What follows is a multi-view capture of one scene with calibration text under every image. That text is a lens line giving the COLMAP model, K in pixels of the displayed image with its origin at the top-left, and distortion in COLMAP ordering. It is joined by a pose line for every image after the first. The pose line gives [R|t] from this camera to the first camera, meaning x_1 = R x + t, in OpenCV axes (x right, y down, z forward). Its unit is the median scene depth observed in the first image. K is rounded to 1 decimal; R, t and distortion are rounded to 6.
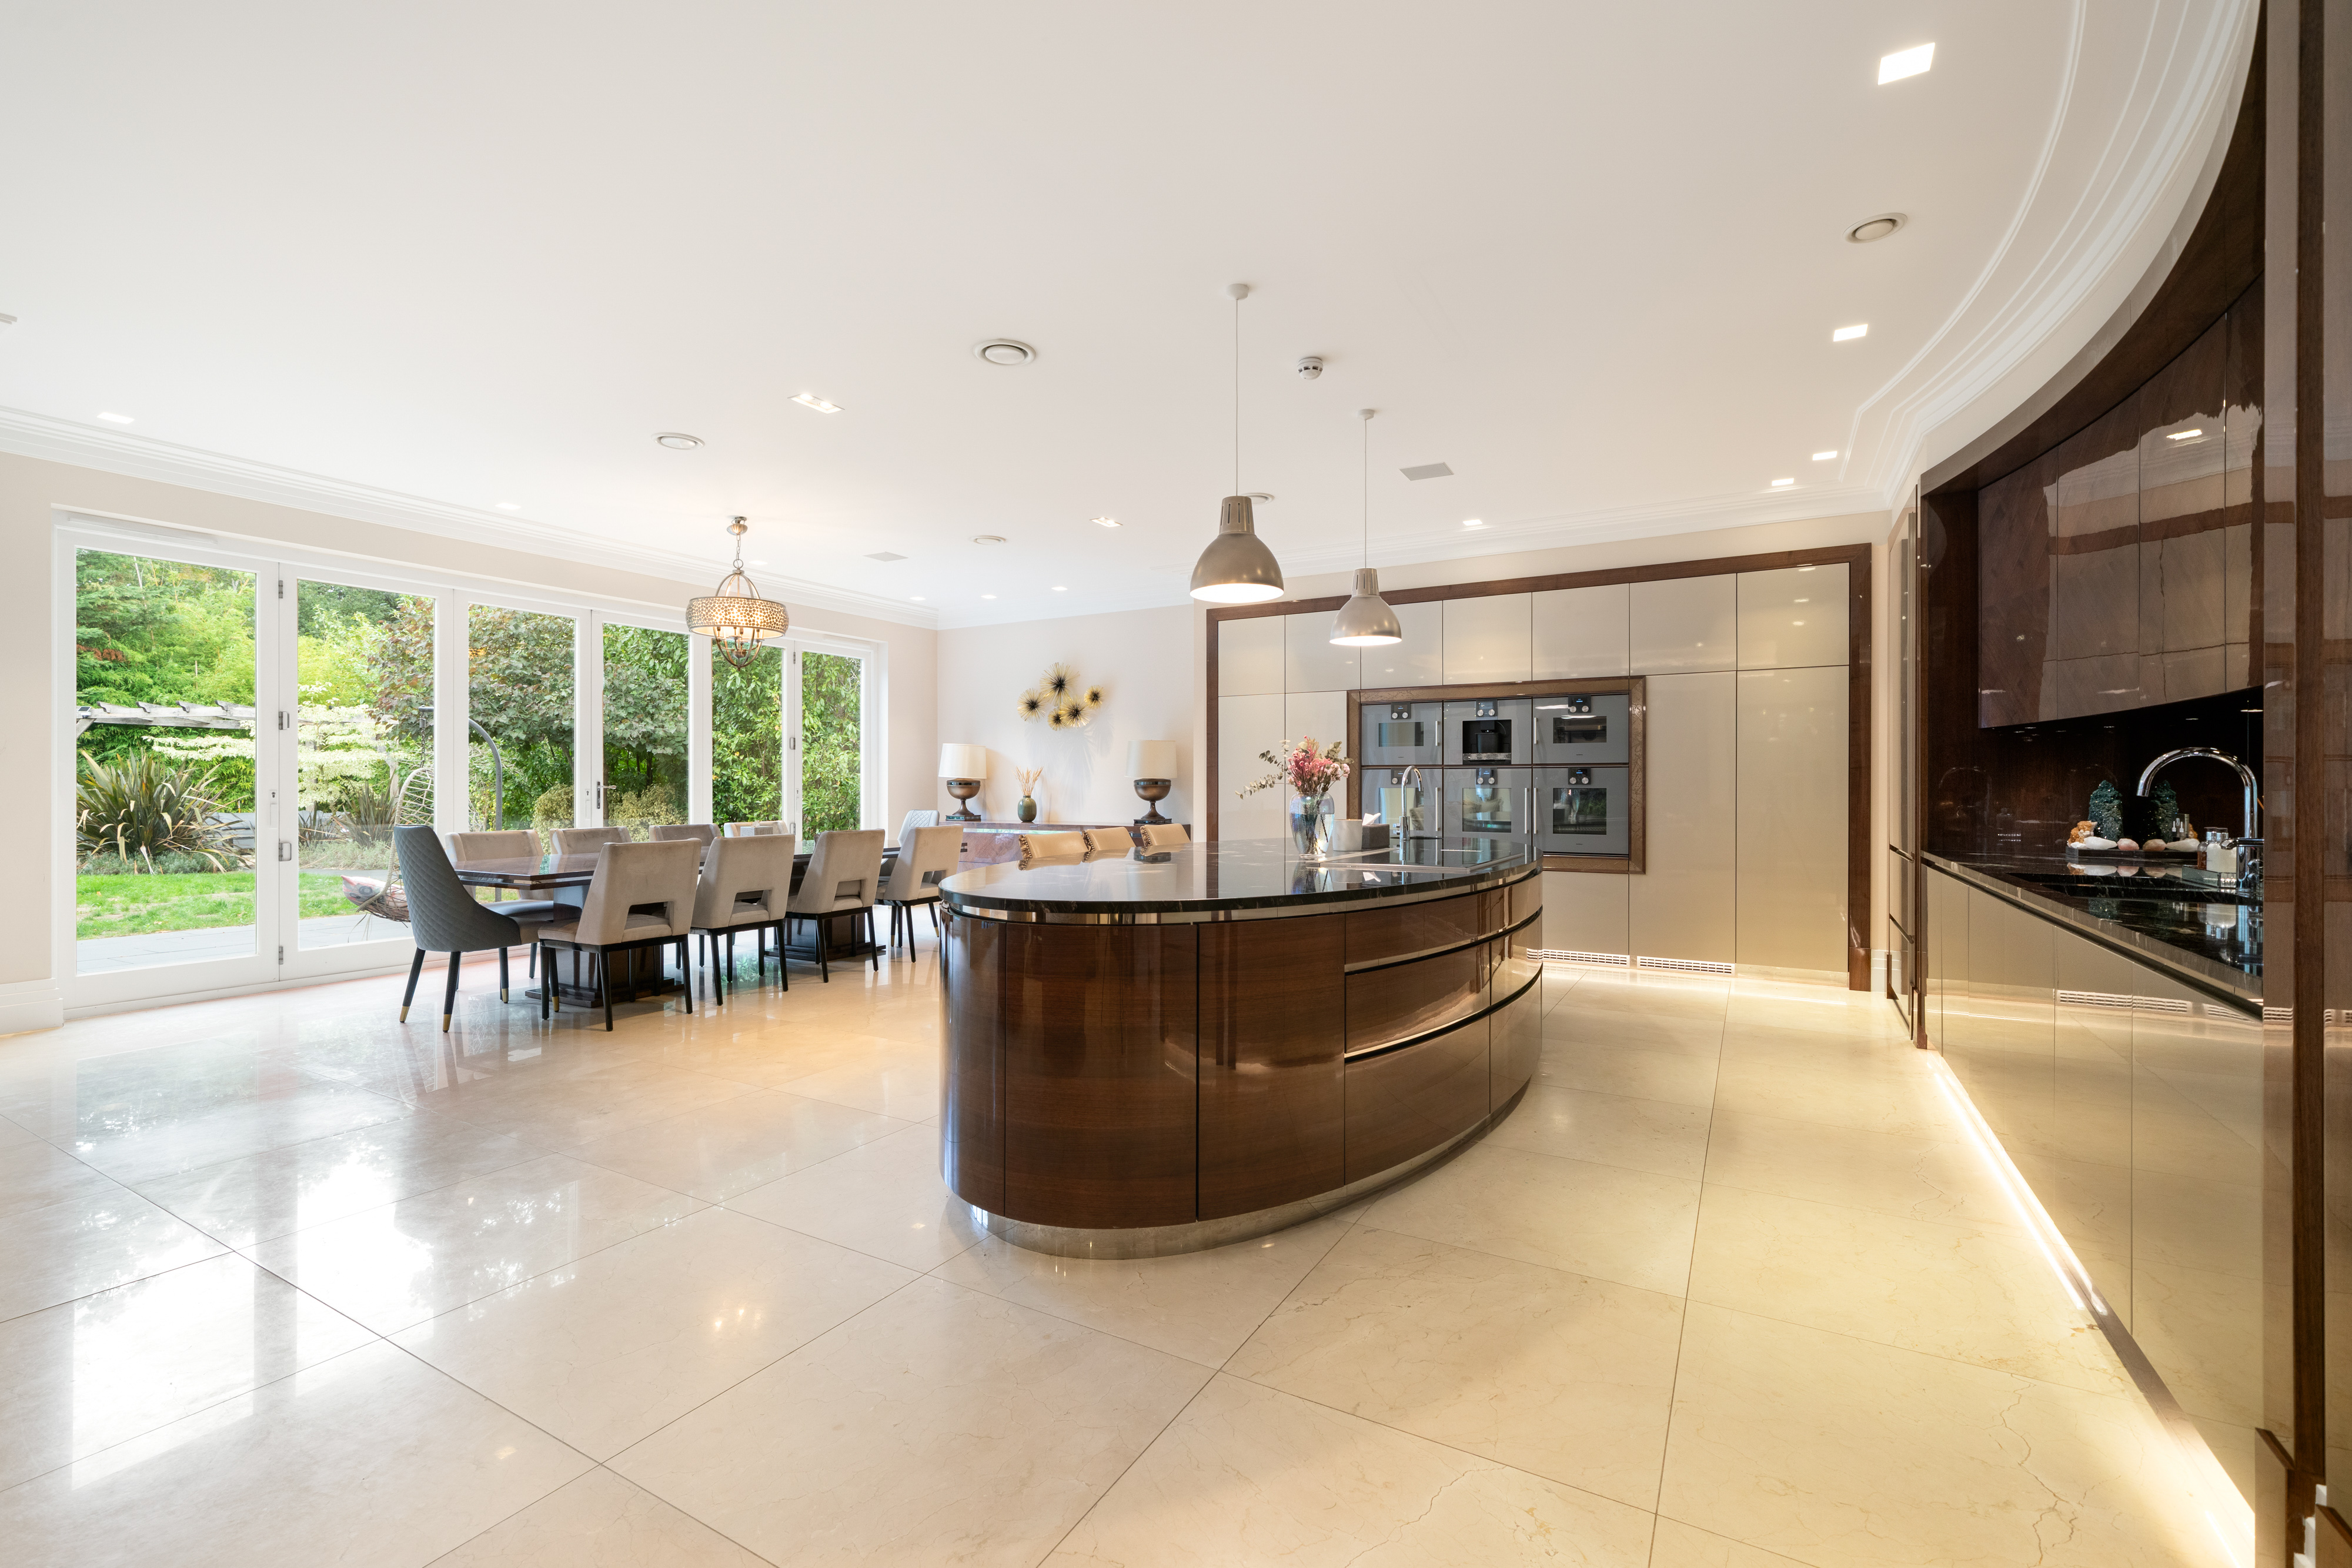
lens RADIAL K [[1008.7, 0, 1177.4], [0, 1008.7, 789.3], [0, 0, 1]] dist [0.000467, 0.000040]
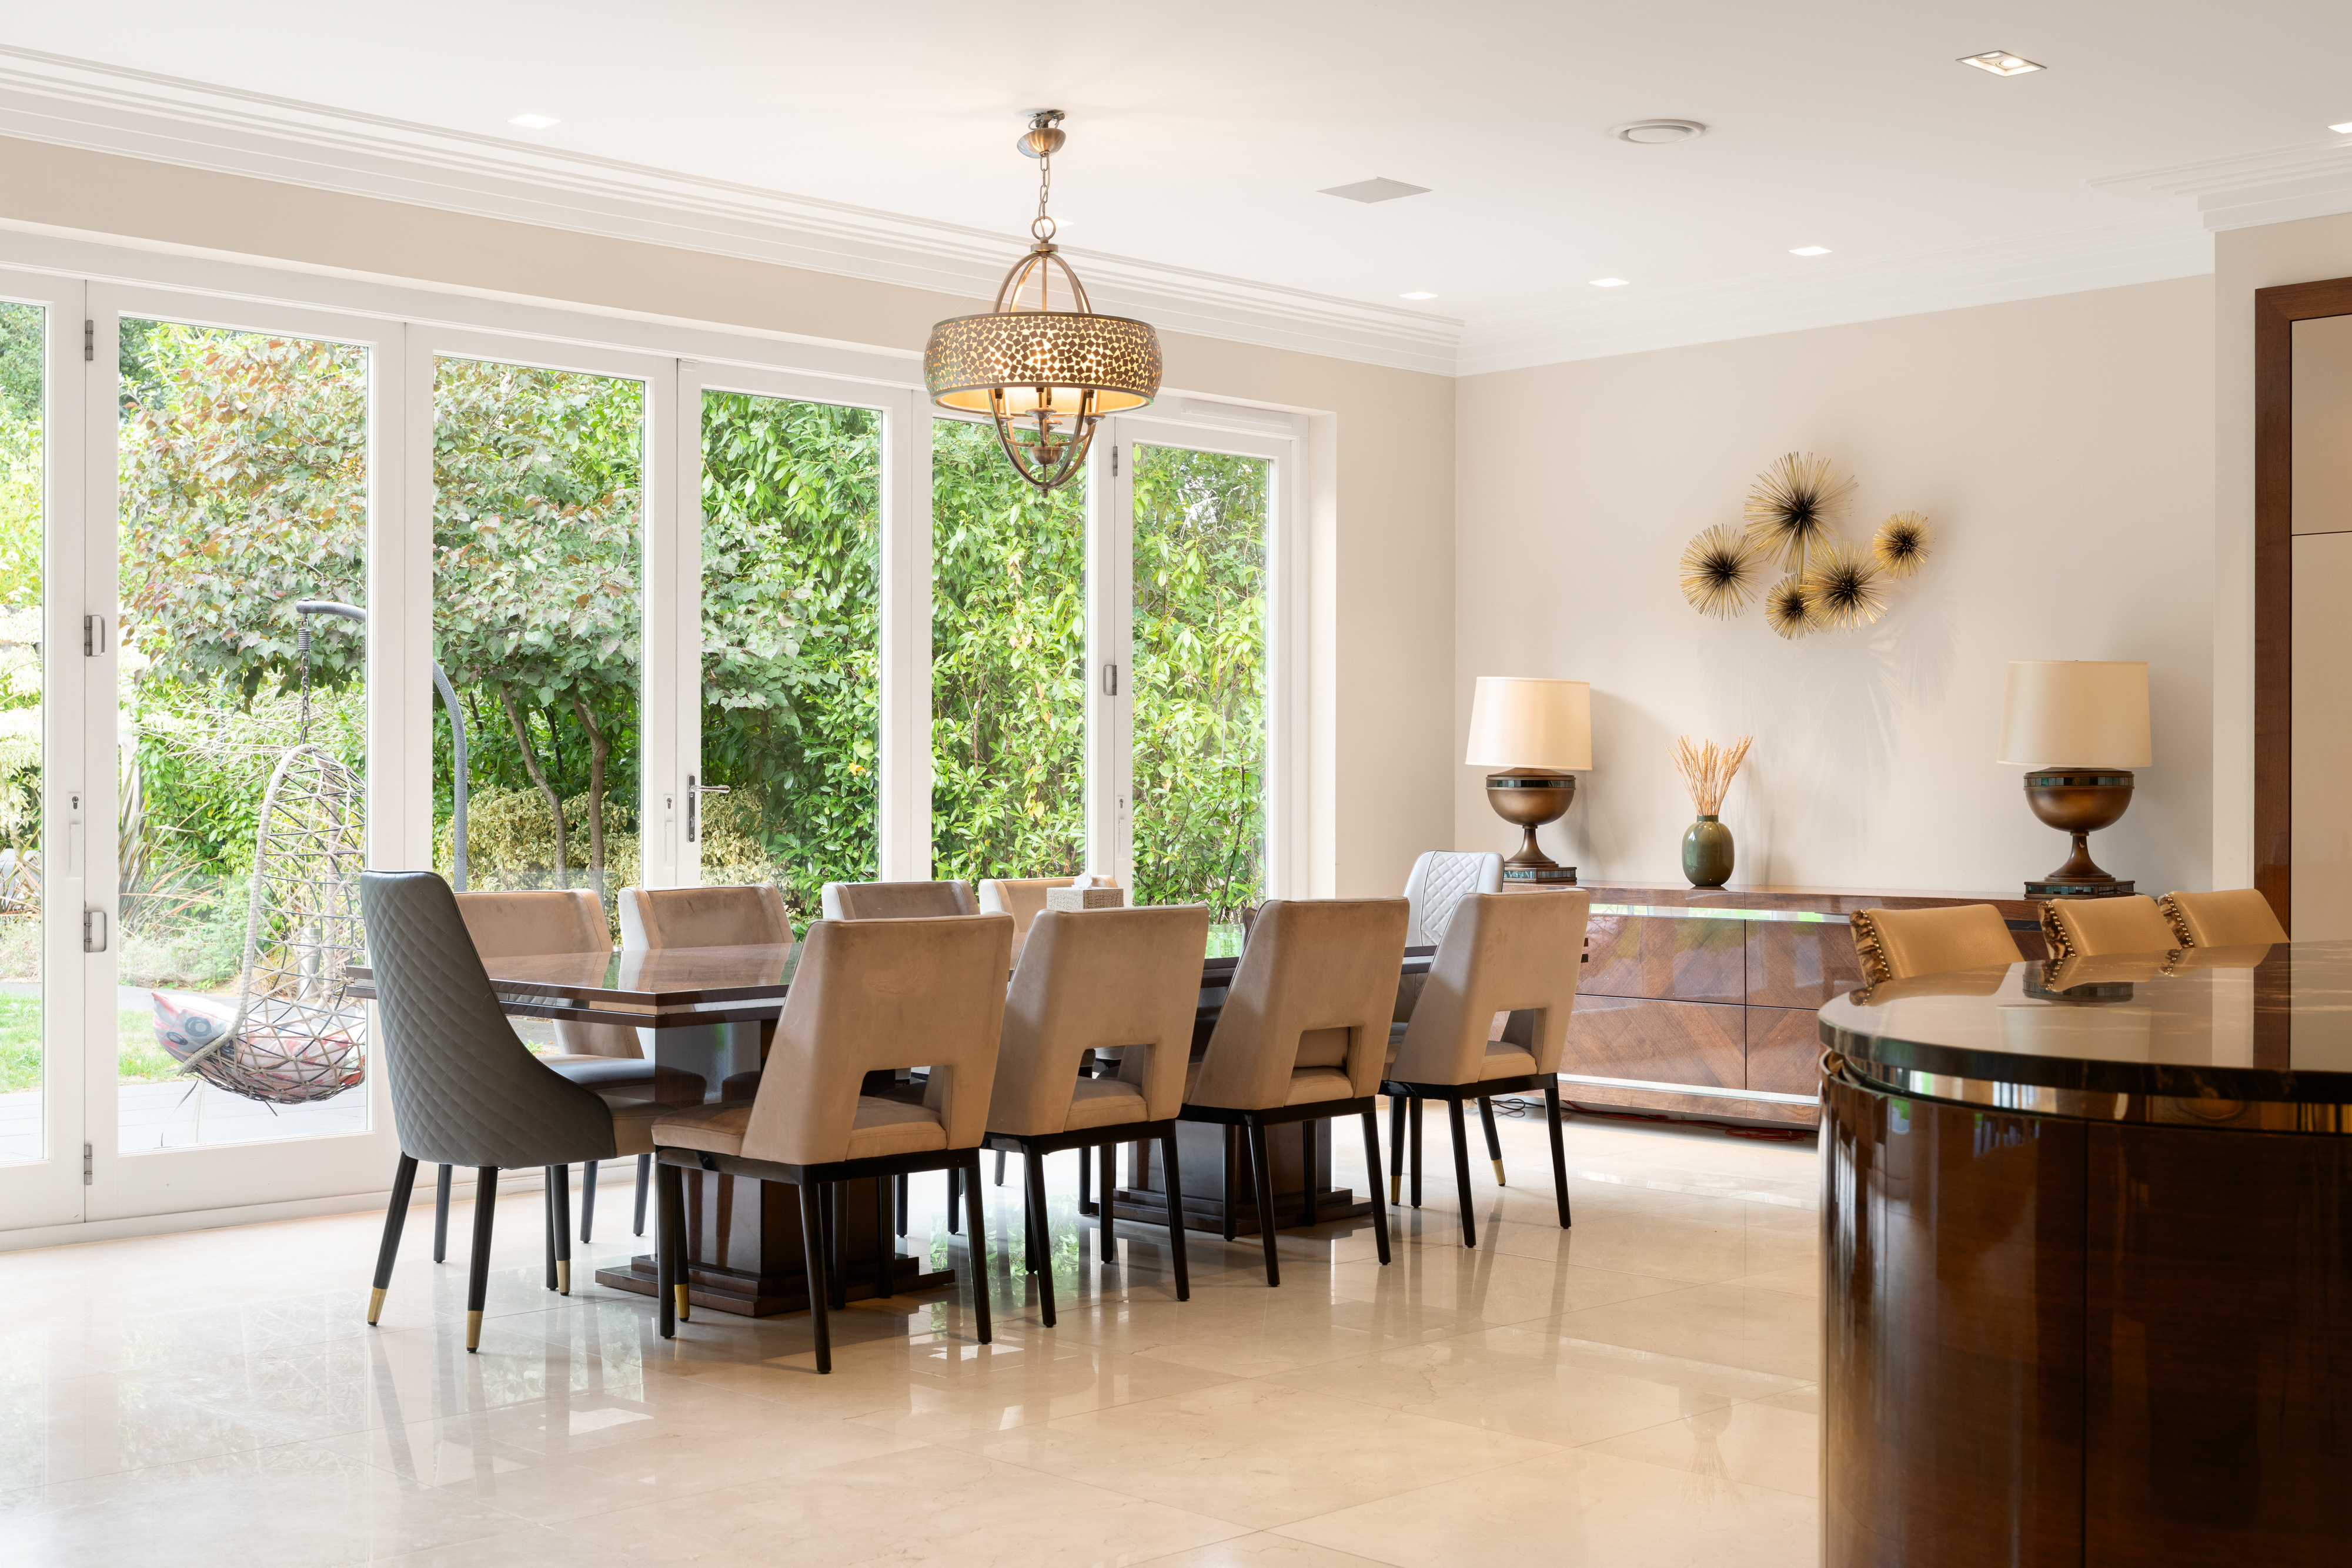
lens RADIAL K [[2814.8, 0, 1174.8], [0, 2814.8, 780.4], [0, 0, 1]] dist [-0.013415, 0.000000]
pose [[0.964266, 0.000387, -0.264937, -0.087630], [-0.003095, 0.999947, -0.009804, 0.005499], [0.264920, 0.010273, 0.964216, -0.057117]]
